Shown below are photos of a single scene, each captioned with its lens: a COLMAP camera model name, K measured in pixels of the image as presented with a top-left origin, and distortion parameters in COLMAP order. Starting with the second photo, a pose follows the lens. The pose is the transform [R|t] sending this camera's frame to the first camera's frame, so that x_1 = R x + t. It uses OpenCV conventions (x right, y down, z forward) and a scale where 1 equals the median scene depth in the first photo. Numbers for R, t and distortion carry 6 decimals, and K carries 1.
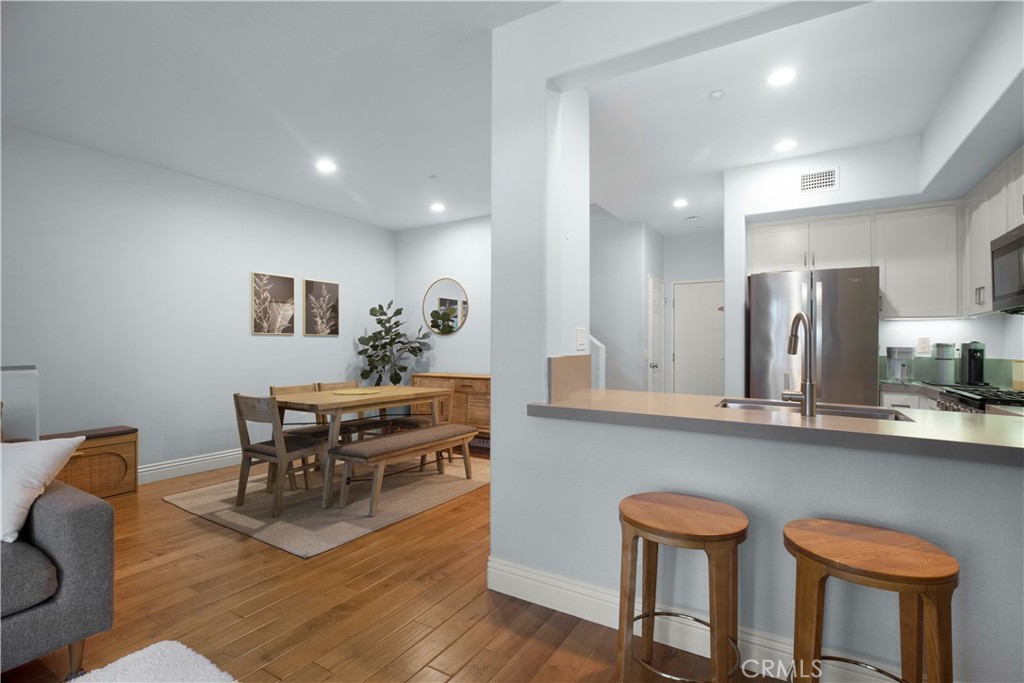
lens RADIAL K [[501.5, 0, 512.0], [0, 501.5, 341.5], [0, 0, 1]] dist [-0.004469, -0.000928]
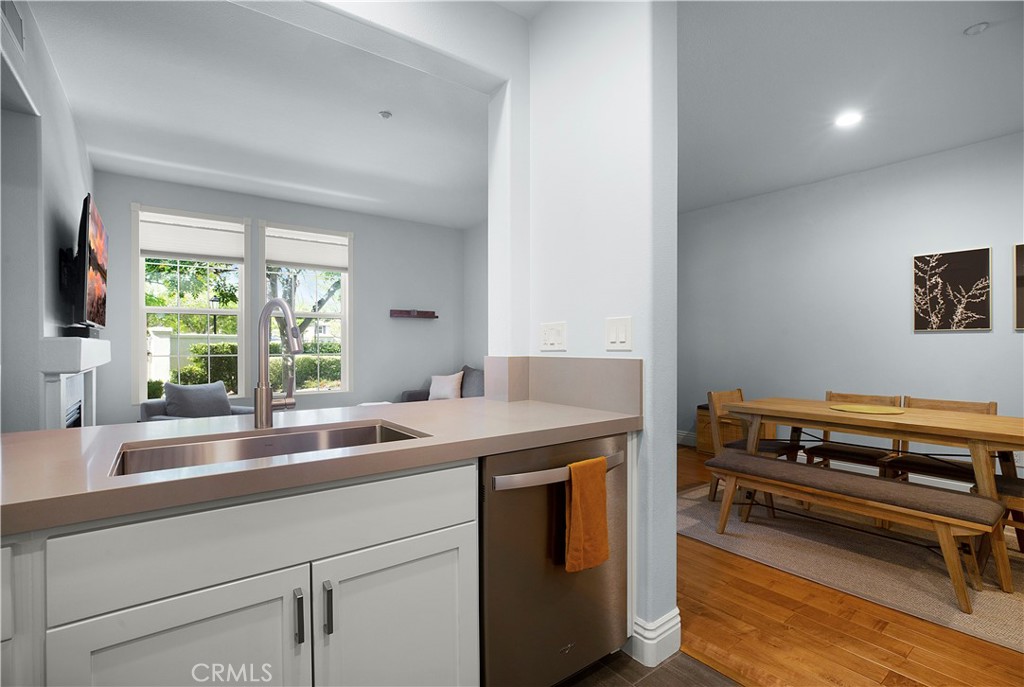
lens RADIAL K [[498.8, 0, 508.4], [0, 498.8, 349.3], [0, 0, 1]] dist [-0.001516, -0.000728]
pose [[-0.387921, 0.004421, -0.921682, 0.481343], [0.004226, 0.999987, 0.003018, 0.008766], [0.921683, -0.002725, -0.387935, 0.687028]]
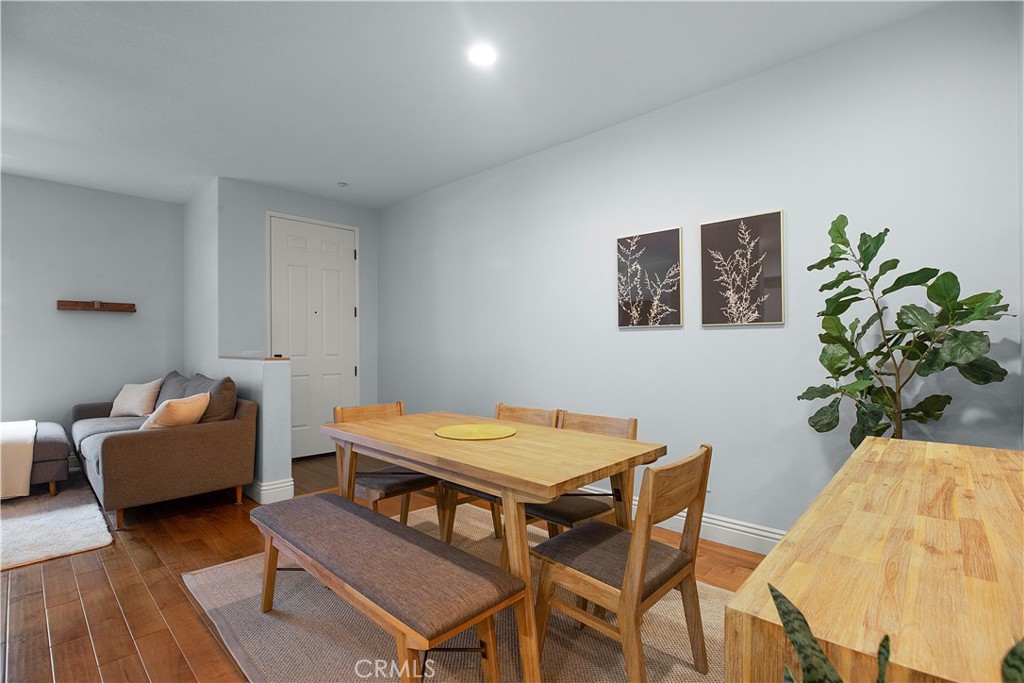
lens RADIAL K [[505.8, 0, 511.8], [0, 505.8, 347.3], [0, 0, 1]] dist [-0.002959, -0.000249]
pose [[-0.244732, 0.009460, -0.969545, 0.188531], [0.010876, 0.999916, 0.007011, 0.004939], [0.969530, -0.008829, -0.244814, 1.003151]]
